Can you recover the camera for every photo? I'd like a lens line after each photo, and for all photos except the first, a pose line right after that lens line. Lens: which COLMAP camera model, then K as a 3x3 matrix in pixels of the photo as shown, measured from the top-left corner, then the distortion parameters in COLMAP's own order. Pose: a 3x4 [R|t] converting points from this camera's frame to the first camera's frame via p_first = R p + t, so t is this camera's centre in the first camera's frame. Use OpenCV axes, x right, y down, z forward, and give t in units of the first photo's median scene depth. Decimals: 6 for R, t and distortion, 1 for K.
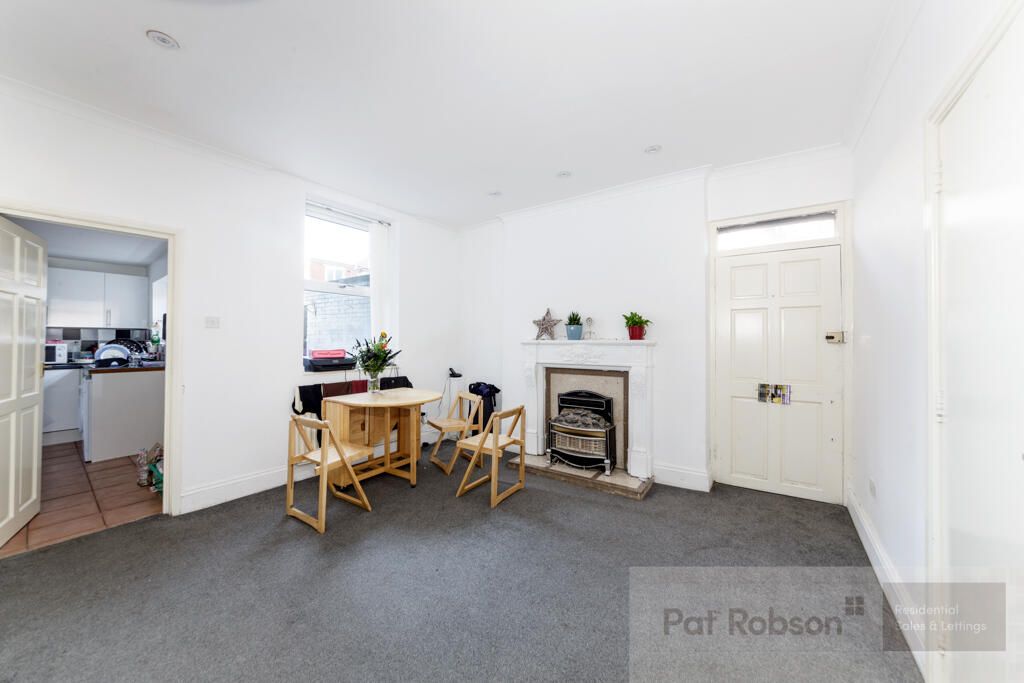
lens RADIAL K [[351.6, 0, 514.2], [0, 351.6, 337.5], [0, 0, 1]] dist [0.000241, -0.000012]
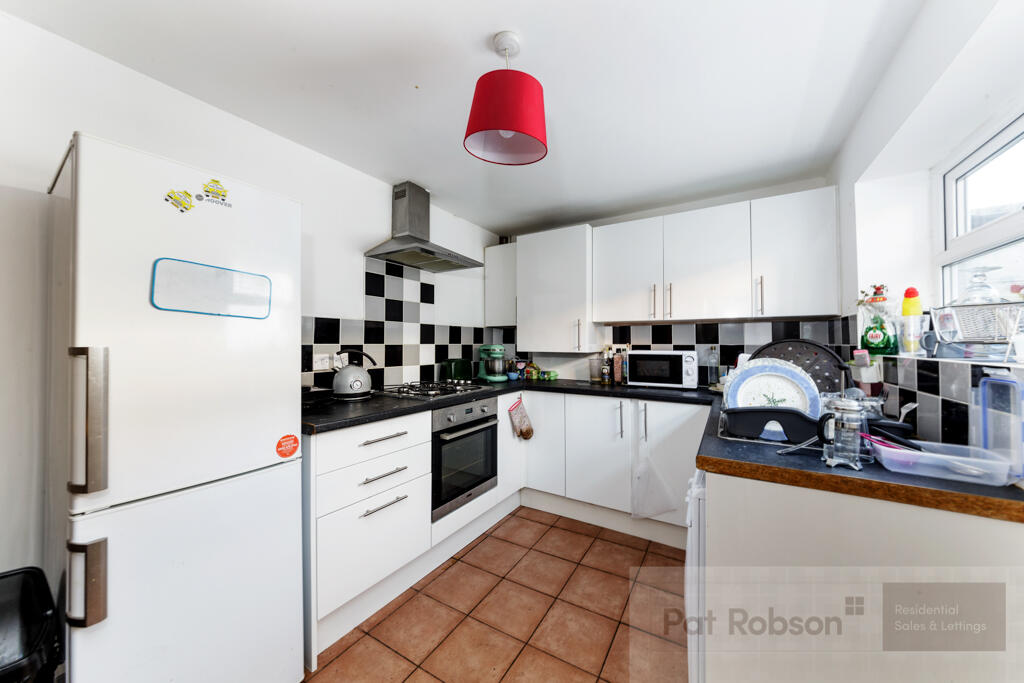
lens RADIAL K [[351.6, 0, 514.2], [0, 351.6, 337.5], [0, 0, 1]] dist [0.000241, -0.000012]
pose [[0.091107, -0.013968, -0.995743, -0.779681], [0.014046, 0.999820, -0.012740, 0.000332], [0.995742, -0.012825, 0.091286, 0.685070]]
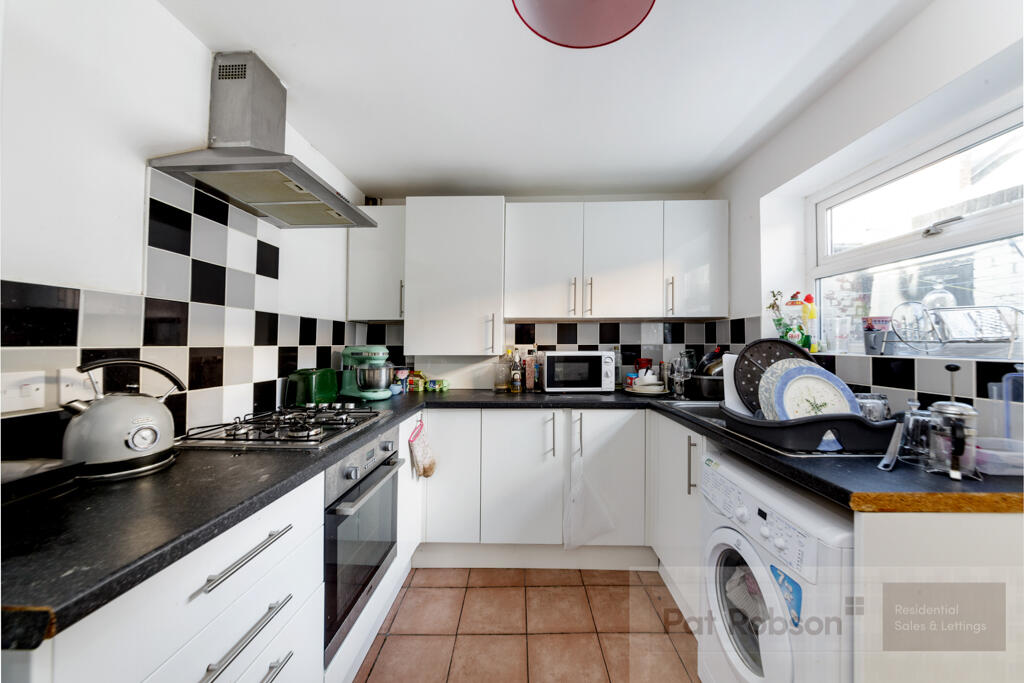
lens RADIAL K [[368.3, 0, 512.7], [0, 368.3, 334.4], [0, 0, 1]] dist [-0.013622, -0.000082]
pose [[0.567041, -0.019009, -0.823470, -0.932748], [0.014034, 0.999812, -0.013416, -0.001183], [0.823570, -0.003949, 0.567201, 0.594721]]
